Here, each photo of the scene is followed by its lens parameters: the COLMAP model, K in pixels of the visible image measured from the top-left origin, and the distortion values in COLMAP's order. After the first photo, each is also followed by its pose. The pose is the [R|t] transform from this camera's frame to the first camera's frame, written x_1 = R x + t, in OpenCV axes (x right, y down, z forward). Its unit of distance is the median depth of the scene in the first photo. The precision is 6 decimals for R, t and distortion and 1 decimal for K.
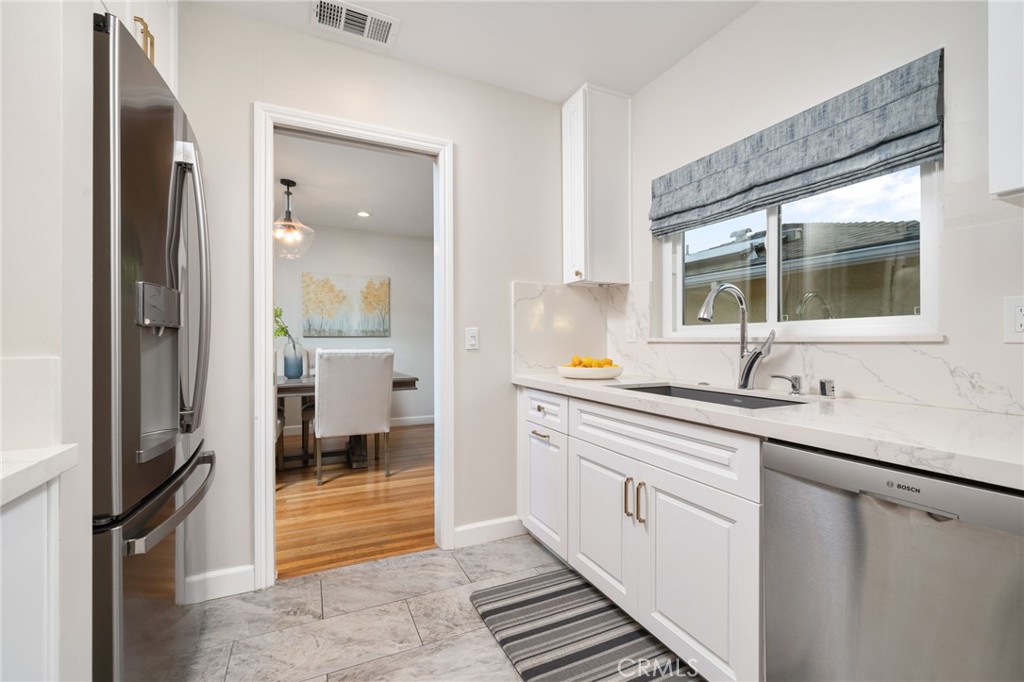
lens RADIAL K [[443.7, 0, 509.3], [0, 443.7, 341.6], [0, 0, 1]] dist [-0.003593, 0.000510]
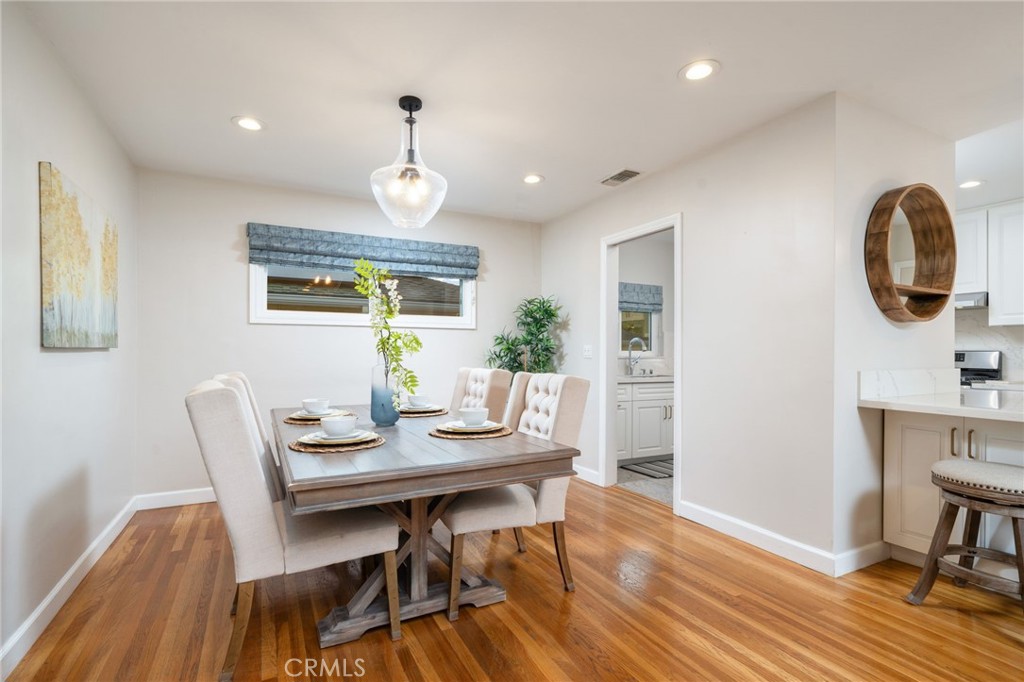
lens RADIAL K [[493.6, 0, 515.6], [0, 493.6, 350.3], [0, 0, 1]] dist [0.006954, -0.000085]
pose [[-0.042019, 0.002358, 0.999114, -2.708277], [-0.009053, 0.999955, -0.002741, -0.037963], [-0.999076, -0.009160, -0.041996, 1.956539]]
